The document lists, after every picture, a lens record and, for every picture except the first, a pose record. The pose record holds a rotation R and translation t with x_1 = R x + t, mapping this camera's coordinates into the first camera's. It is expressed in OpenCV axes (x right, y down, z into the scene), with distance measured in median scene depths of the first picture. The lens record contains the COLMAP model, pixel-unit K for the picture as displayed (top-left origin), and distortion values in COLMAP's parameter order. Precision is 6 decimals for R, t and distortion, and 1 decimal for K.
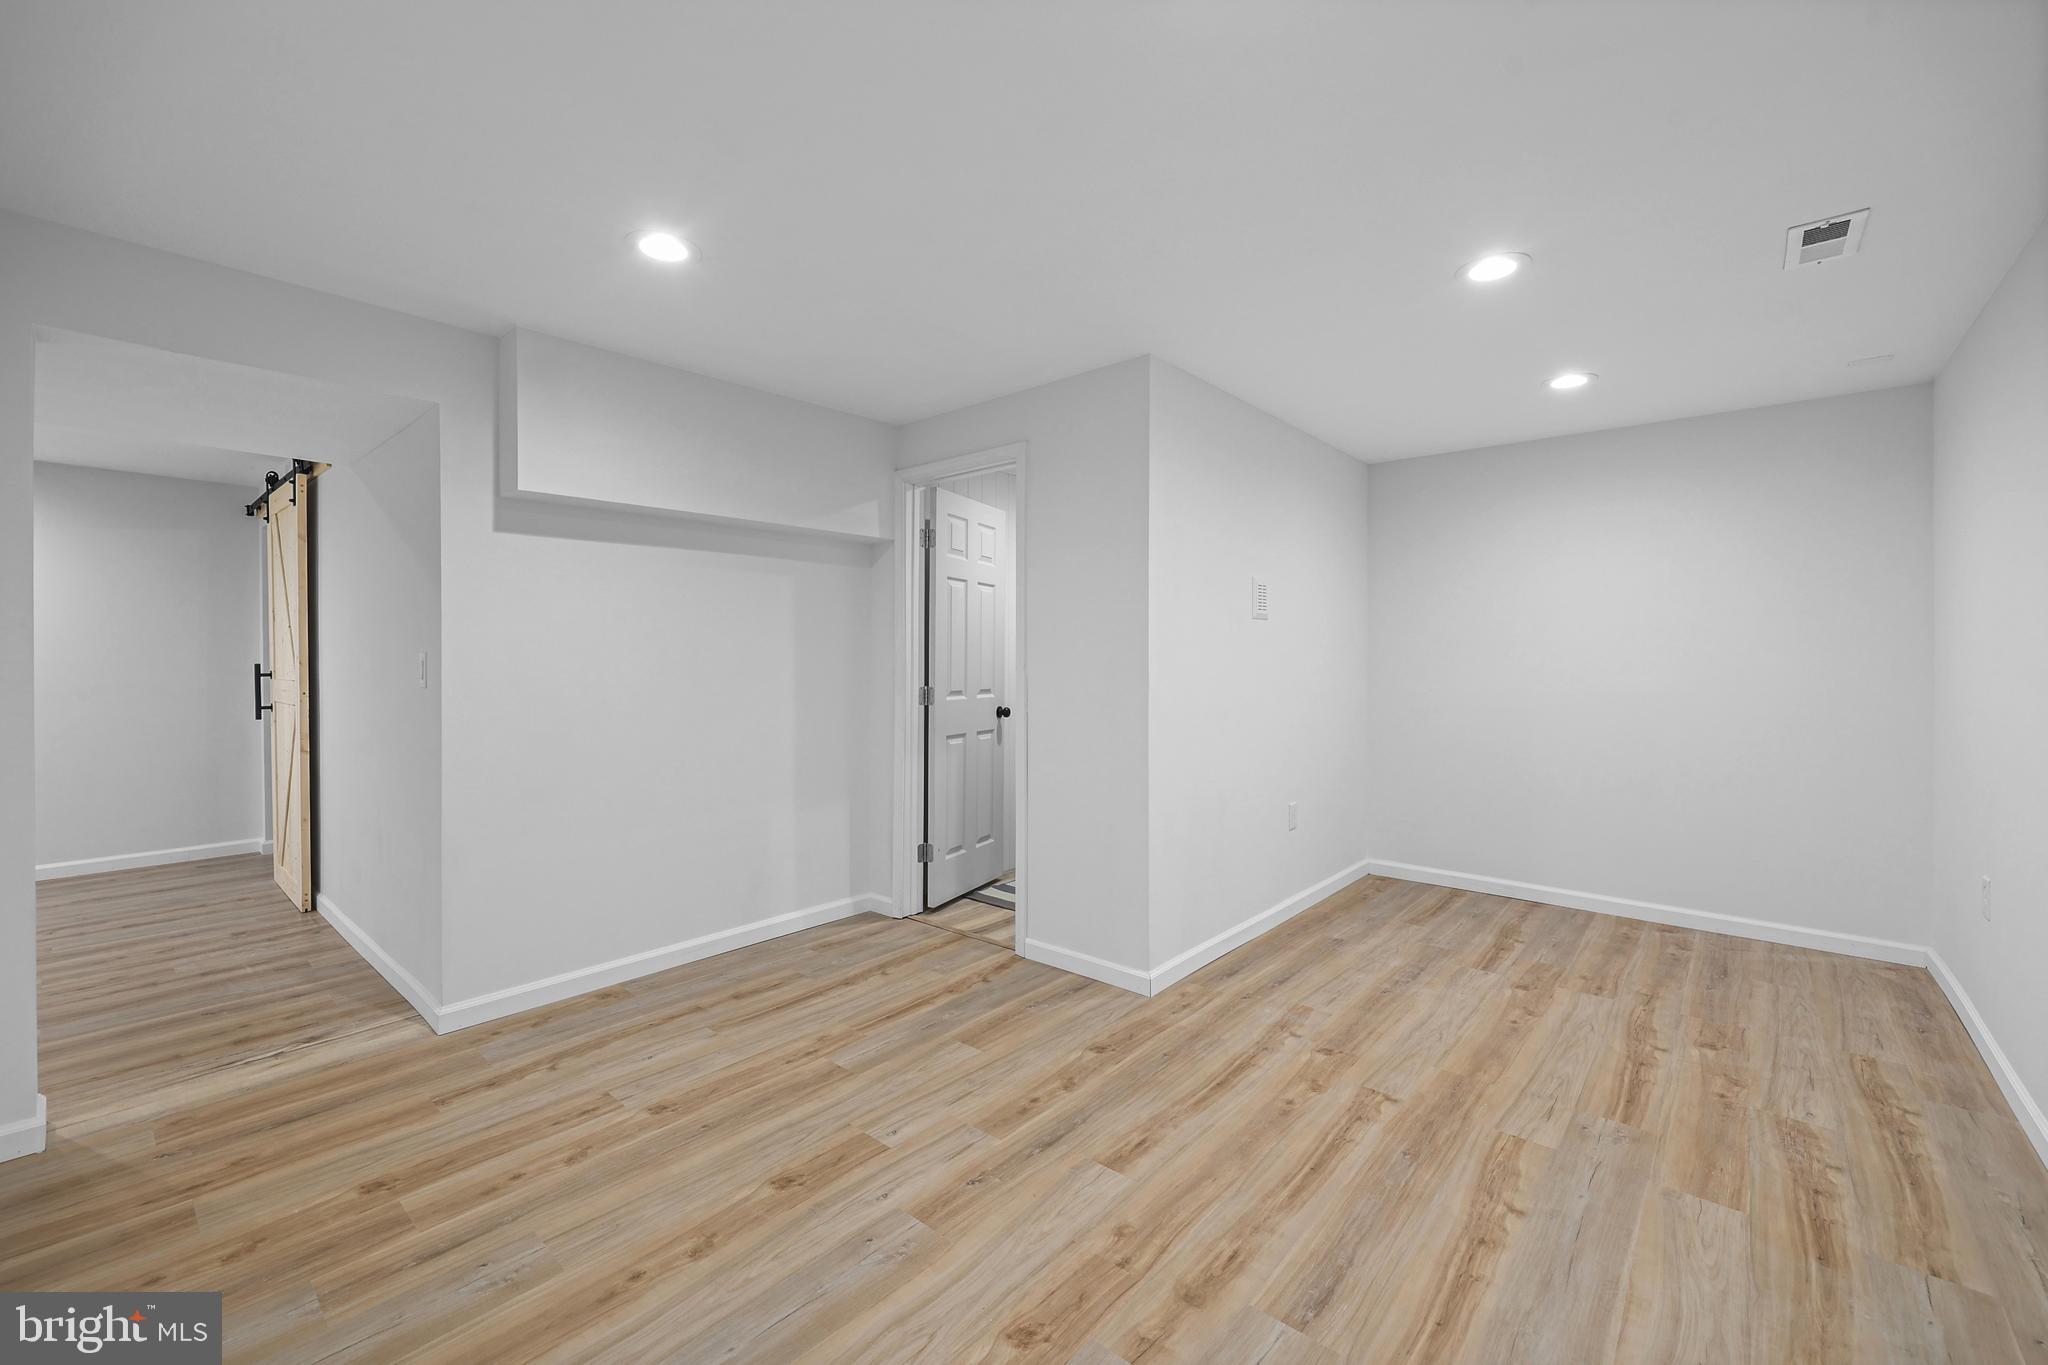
lens RADIAL K [[833.5, 0, 1028.8], [0, 833.5, 671.8], [0, 0, 1]] dist [0.003820, 0.000416]
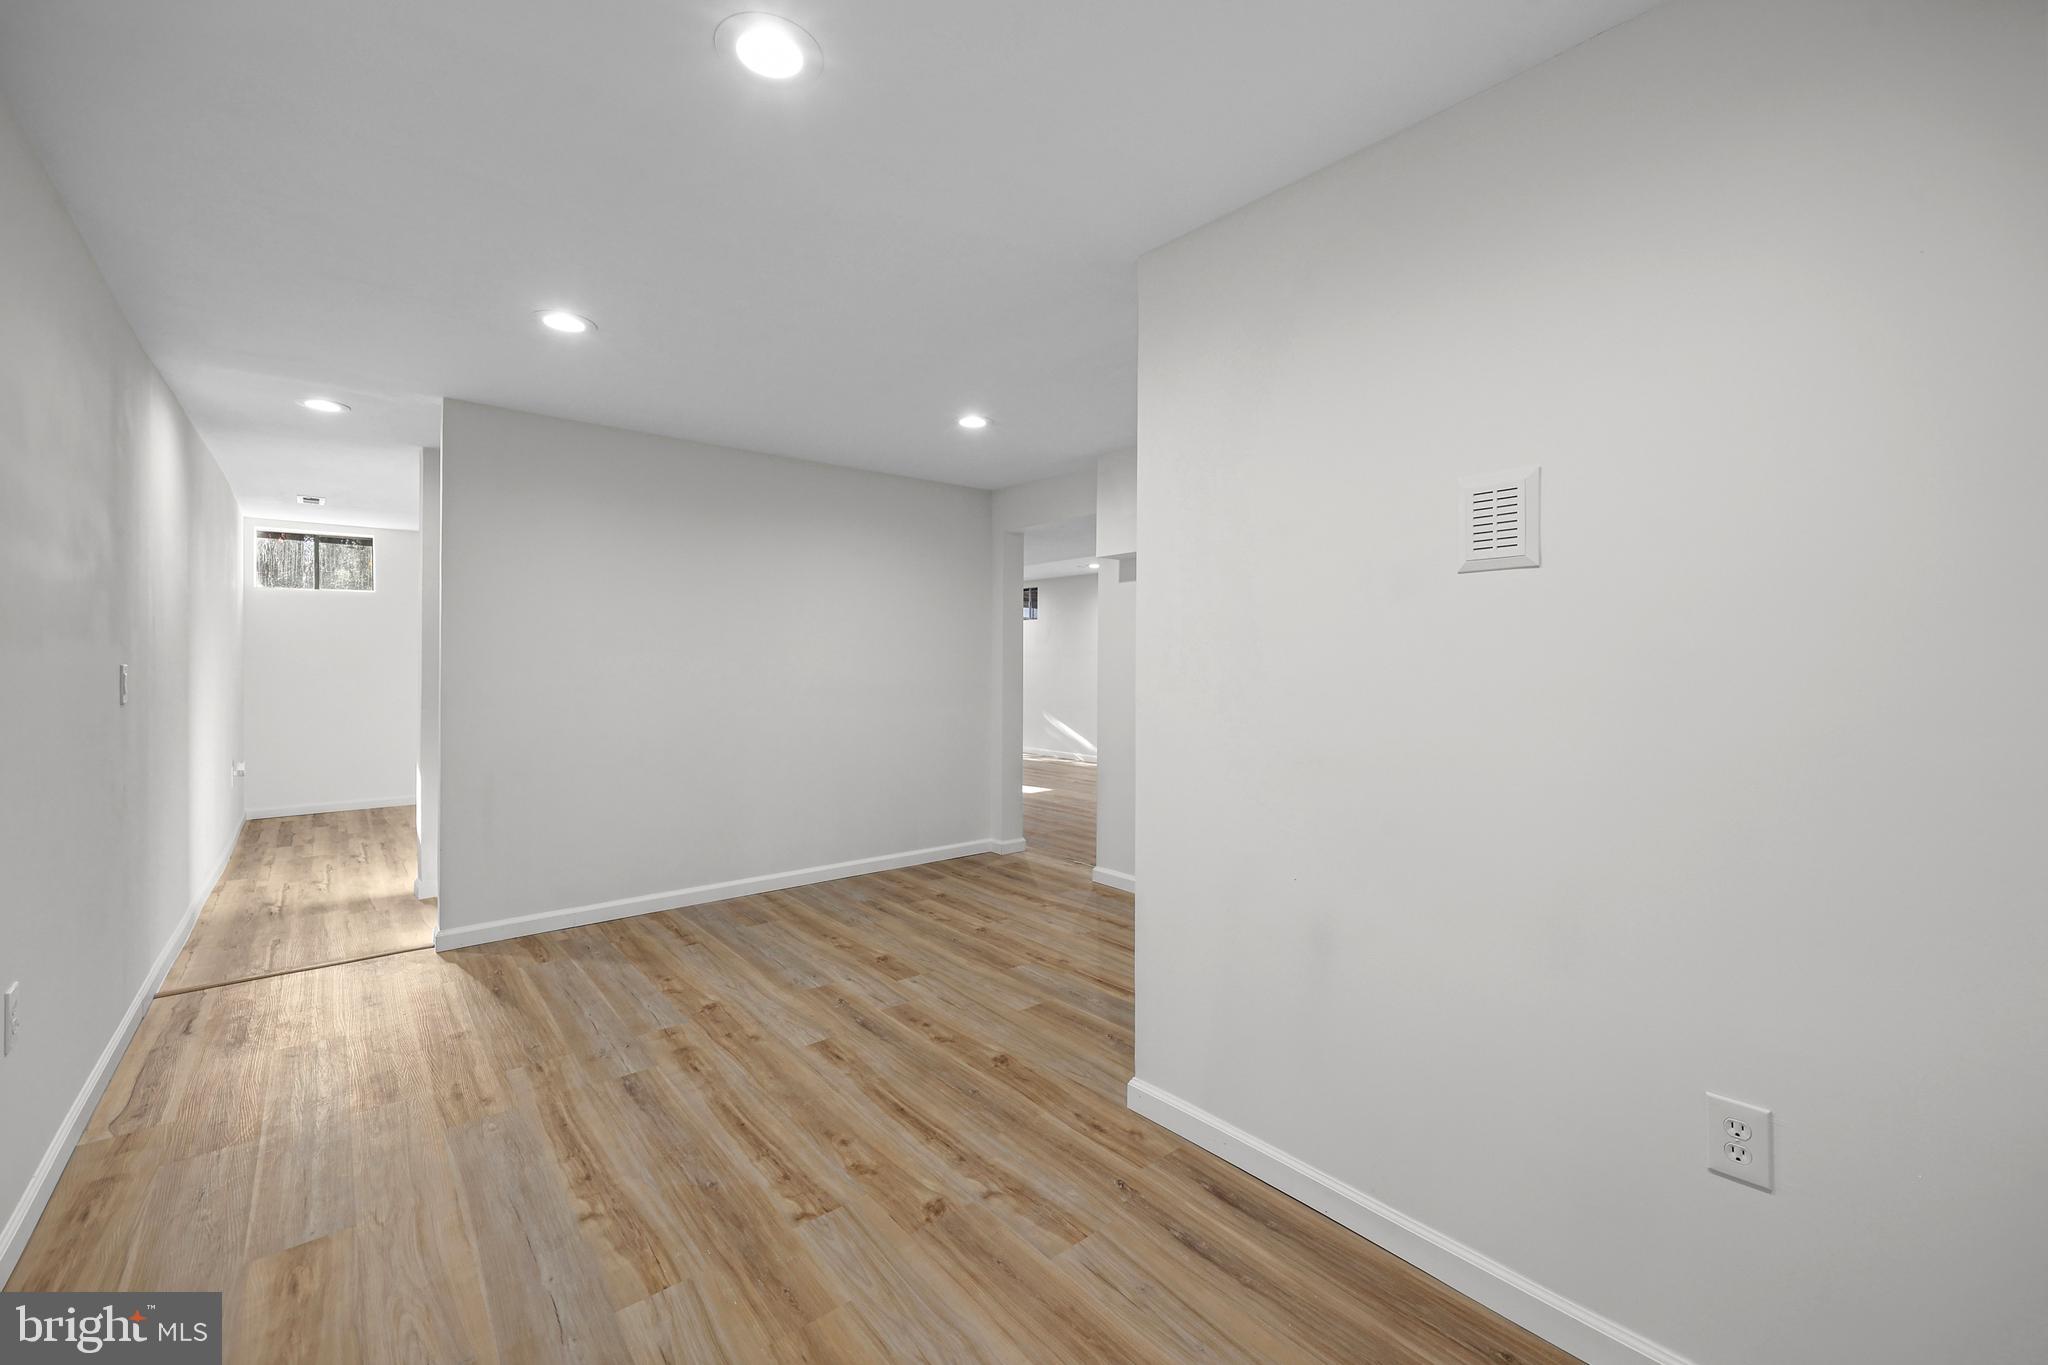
lens RADIAL K [[833.5, 0, 1025.2], [0, 833.5, 670.5], [0, 0, 1]] dist [0.003820, 0.000416]
pose [[-0.160597, 0.009912, -0.986970, 1.324331], [-0.016696, 0.999779, 0.012757, -0.023178], [0.986879, 0.018527, -0.160396, 1.491814]]
